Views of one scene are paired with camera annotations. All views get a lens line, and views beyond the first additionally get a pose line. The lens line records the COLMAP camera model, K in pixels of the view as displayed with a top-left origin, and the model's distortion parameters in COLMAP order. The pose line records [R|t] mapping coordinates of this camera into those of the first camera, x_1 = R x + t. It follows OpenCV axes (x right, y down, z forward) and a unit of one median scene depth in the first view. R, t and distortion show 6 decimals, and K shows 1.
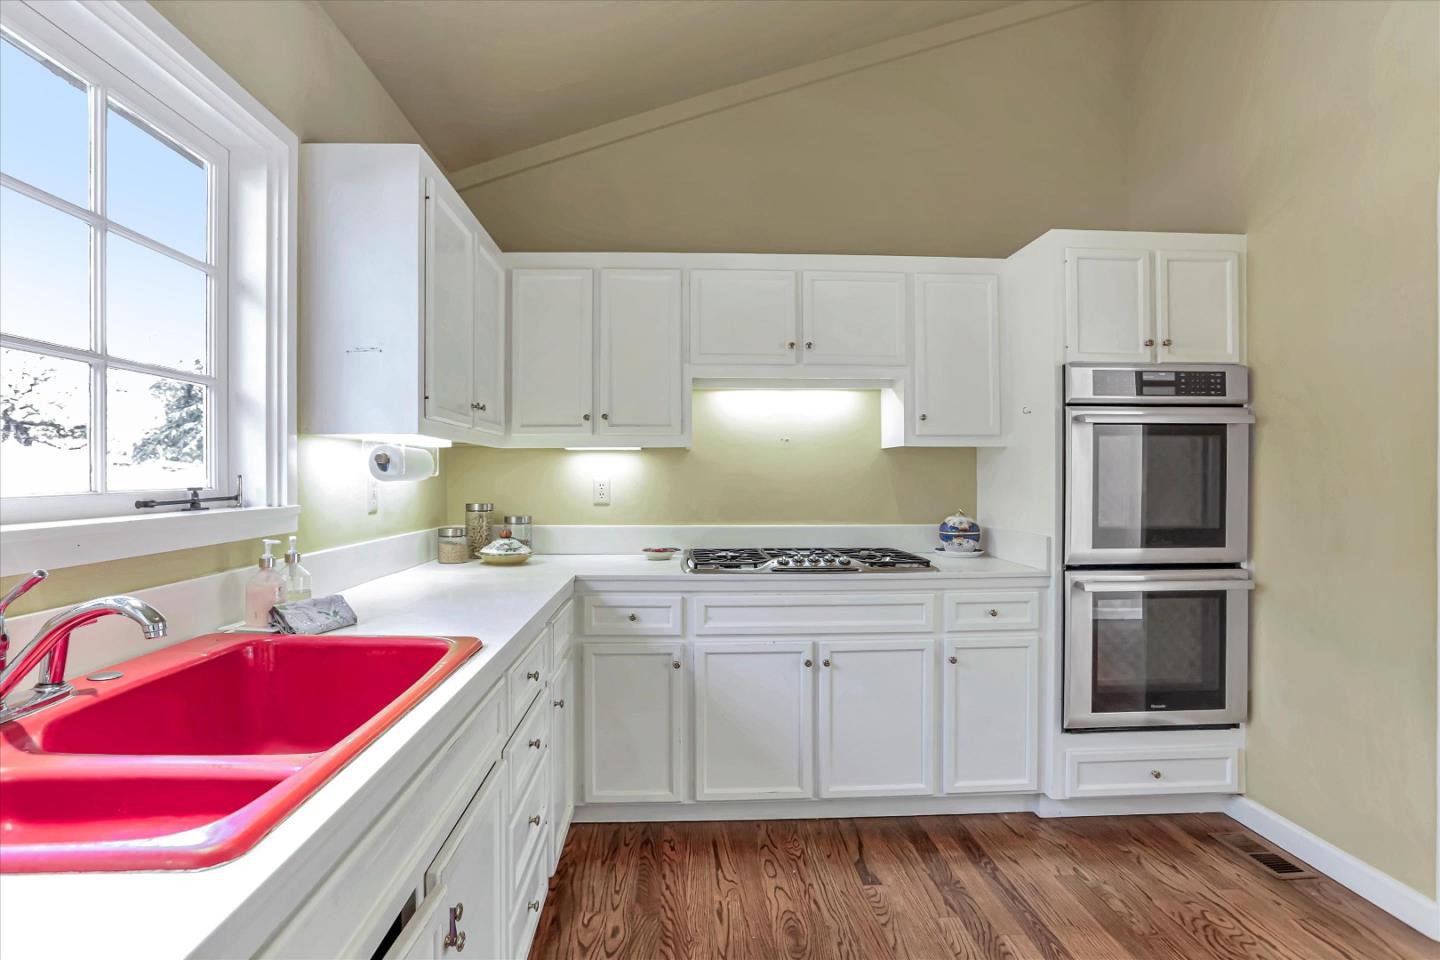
lens RADIAL K [[716.1, 0, 716.8], [0, 716.1, 477.3], [0, 0, 1]] dist [-0.028840, 0.001152]
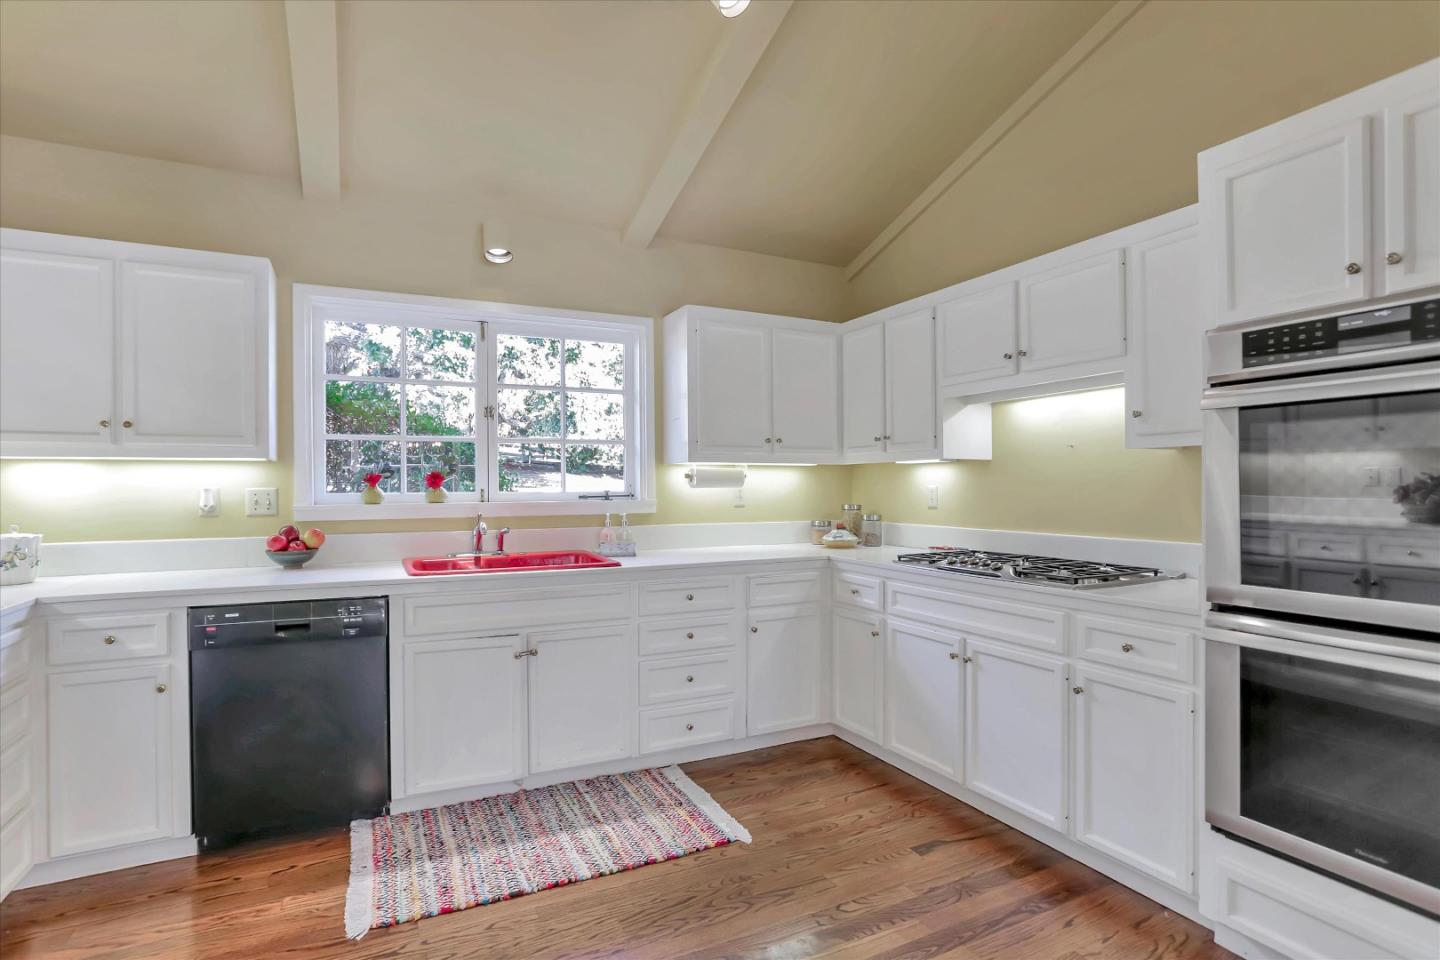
lens RADIAL K [[716.1, 0, 718.1], [0, 716.1, 489.6], [0, 0, 1]] dist [-0.028840, 0.001152]
pose [[0.398578, 0.002230, -0.917132, 0.961424], [0.002947, 0.999989, 0.003712, 0.002041], [0.917129, -0.004182, 0.398567, 0.237518]]
